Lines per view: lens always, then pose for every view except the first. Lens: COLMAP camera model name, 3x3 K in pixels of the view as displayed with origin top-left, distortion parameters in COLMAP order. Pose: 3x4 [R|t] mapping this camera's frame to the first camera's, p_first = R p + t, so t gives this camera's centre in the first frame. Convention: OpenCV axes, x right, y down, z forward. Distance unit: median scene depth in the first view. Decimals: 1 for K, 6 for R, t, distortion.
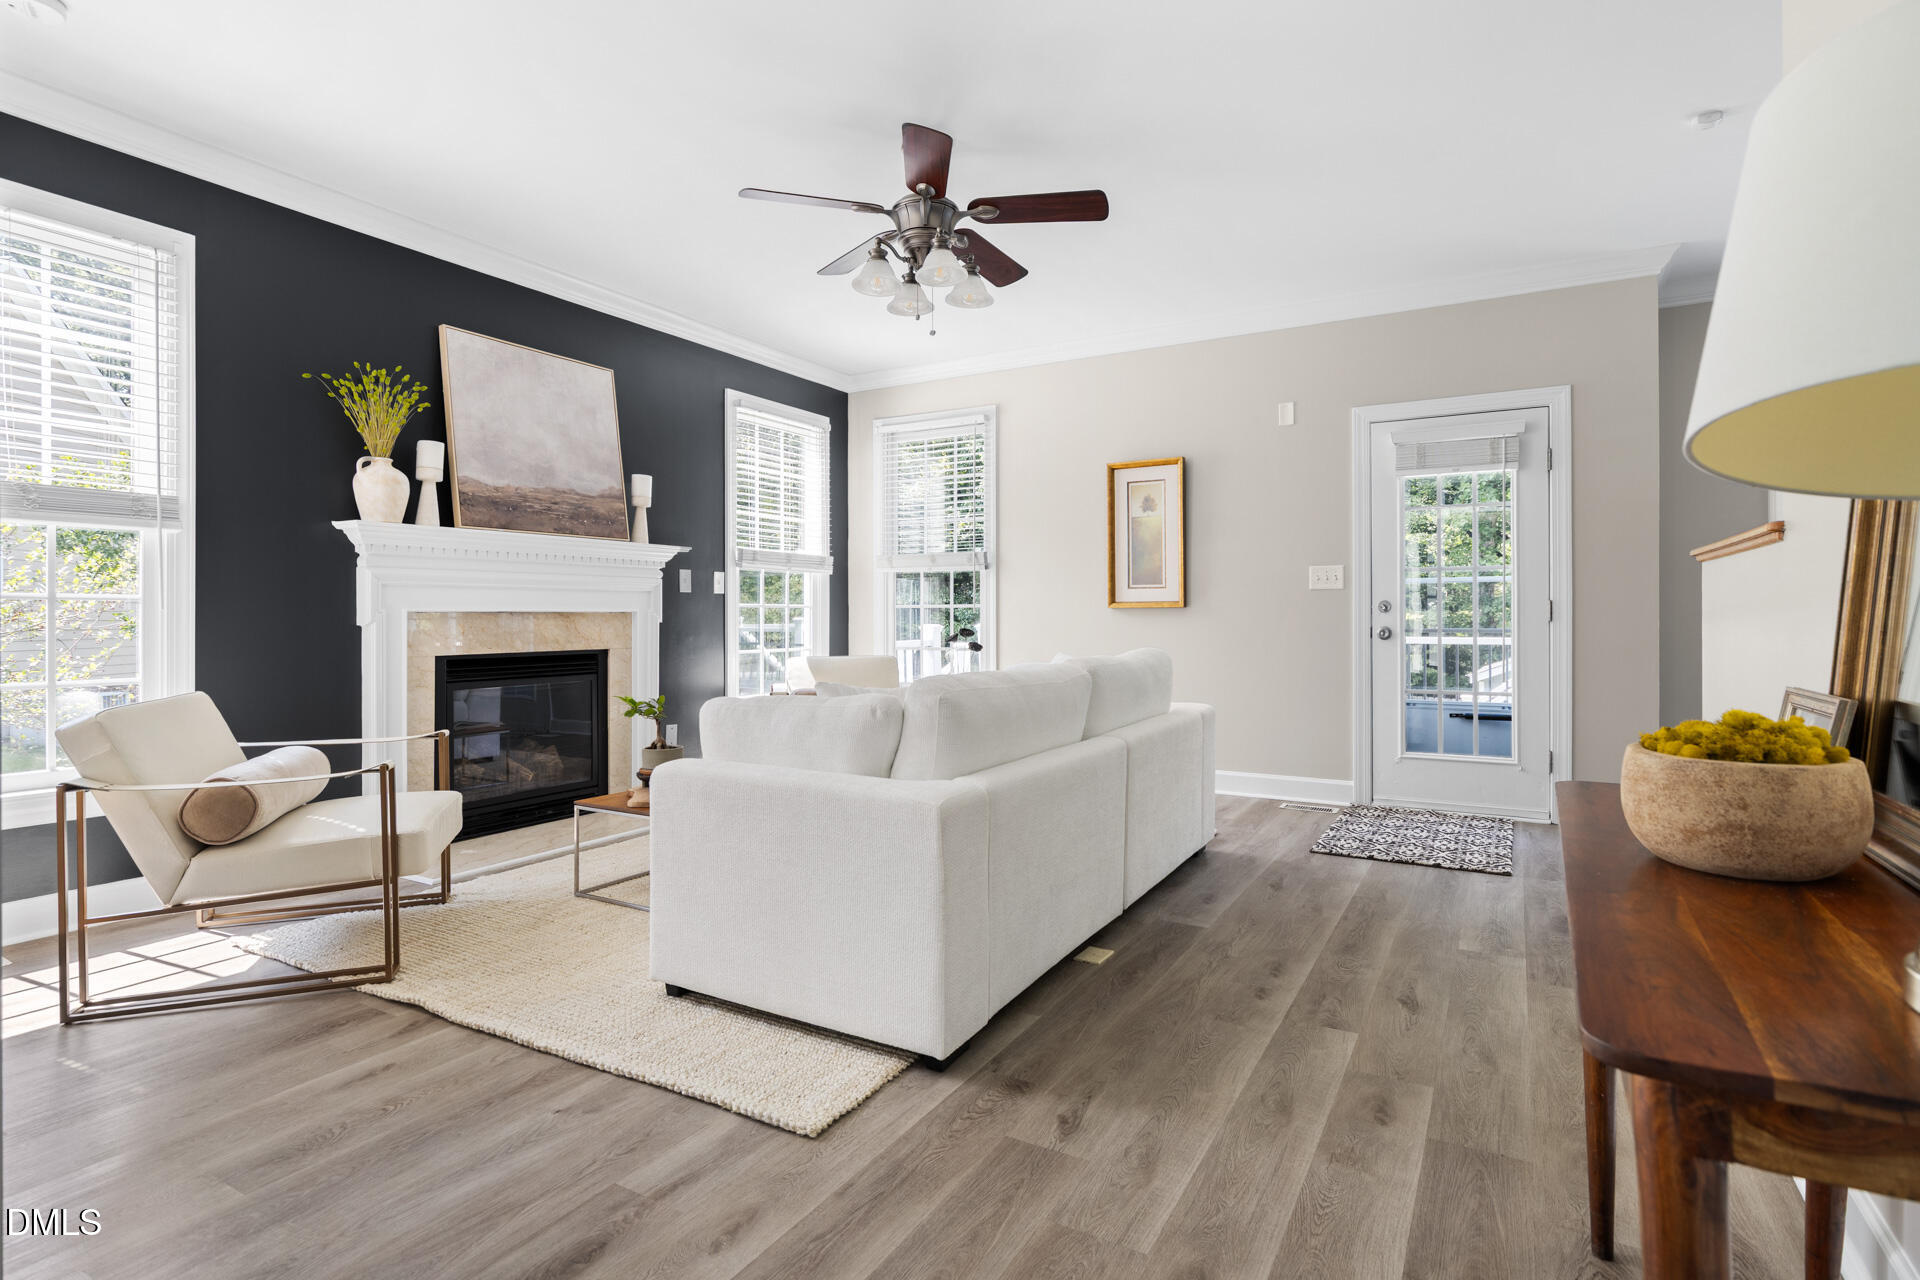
lens RADIAL K [[936.4, 0, 963.2], [0, 936.4, 628.5], [0, 0, 1]] dist [0.001800, -0.000244]
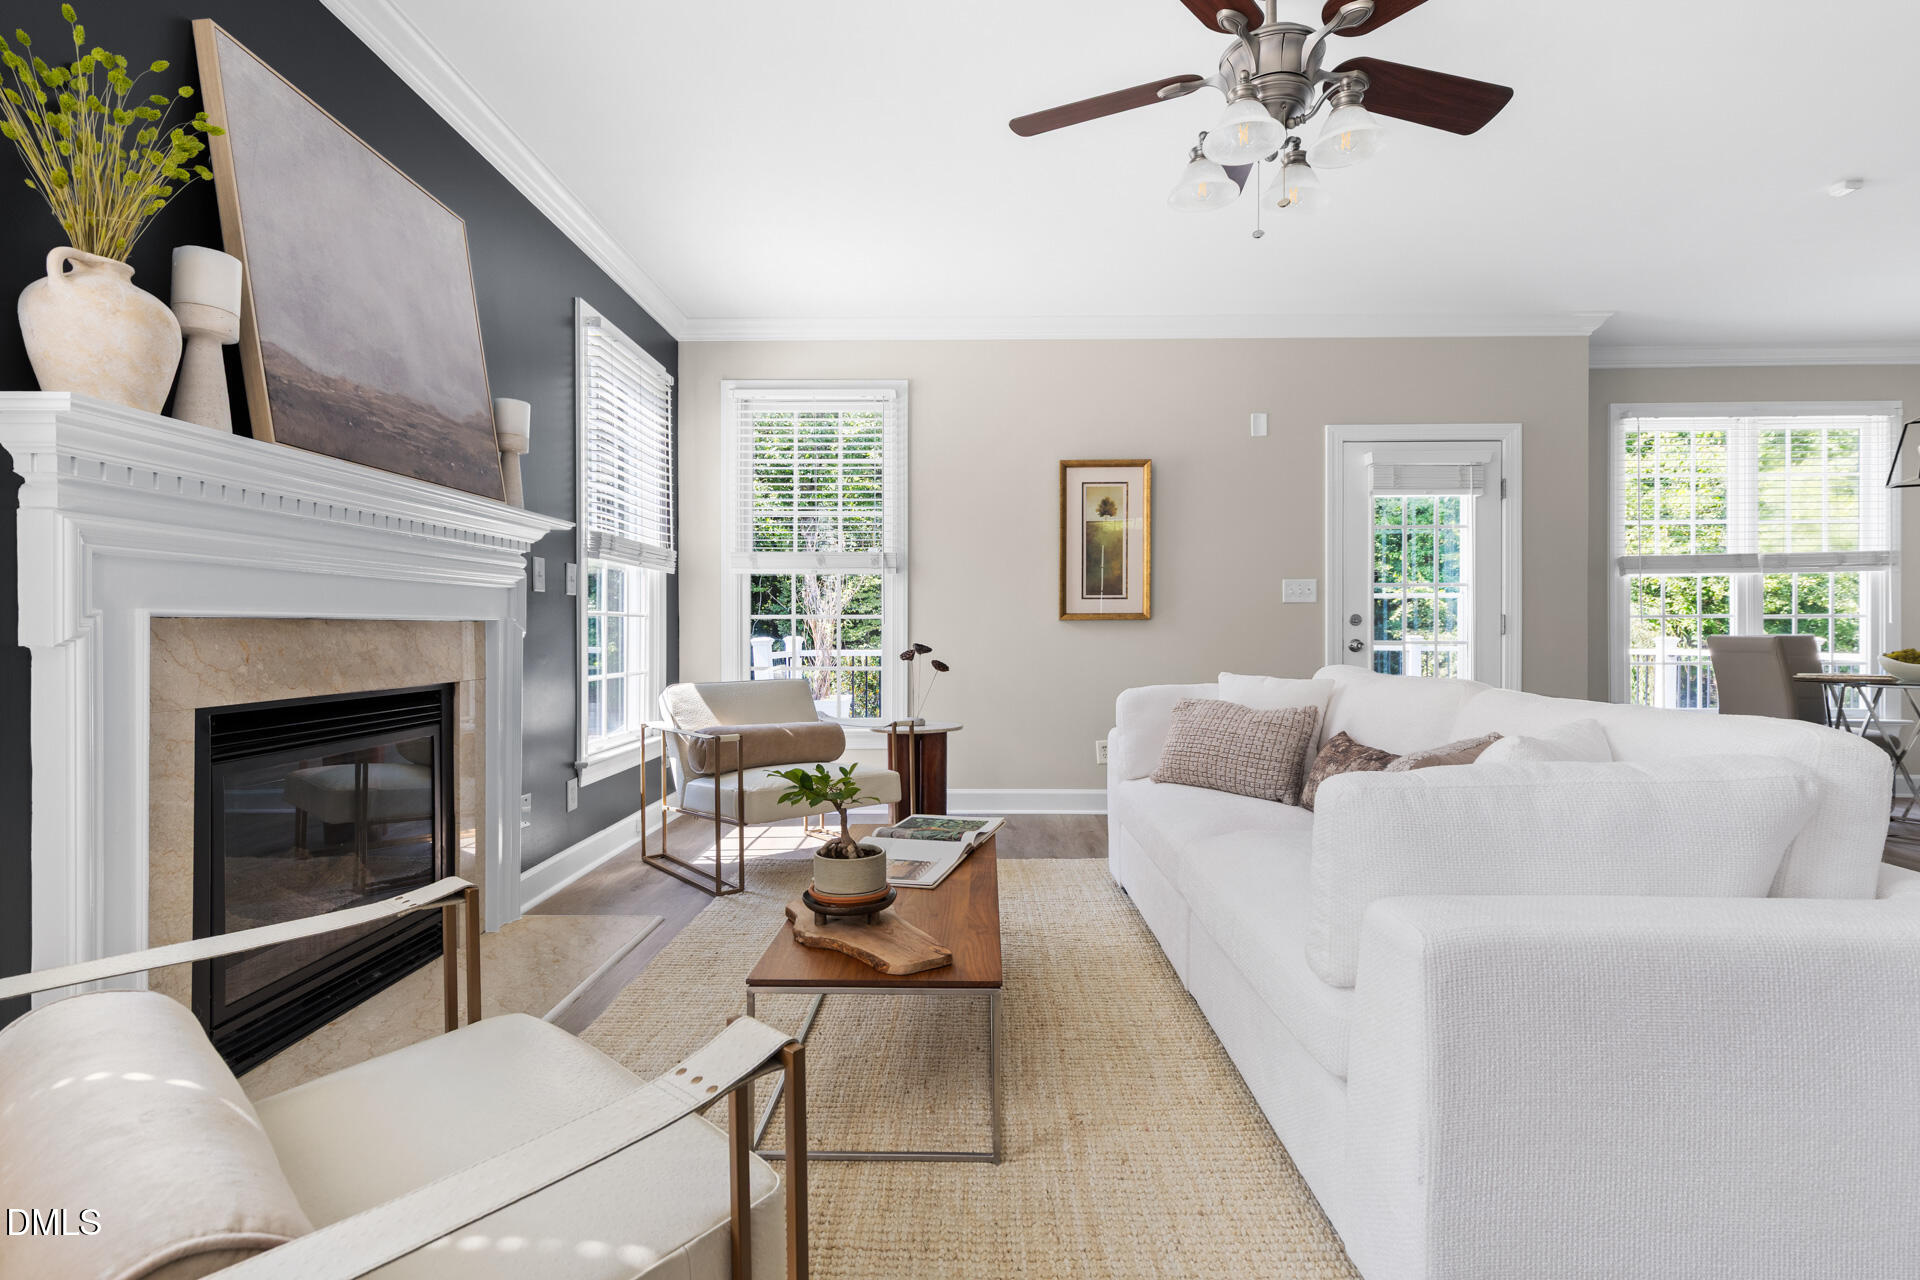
lens RADIAL K [[862.5, 0, 962.8], [0, 862.5, 640.3], [0, 0, 1]] dist [0.006066, 0.000238]
pose [[0.869423, -0.004833, 0.494044, -0.403642], [0.005579, 0.999984, -0.000037, -0.003139], [-0.494037, 0.002789, 0.869437, 0.385122]]
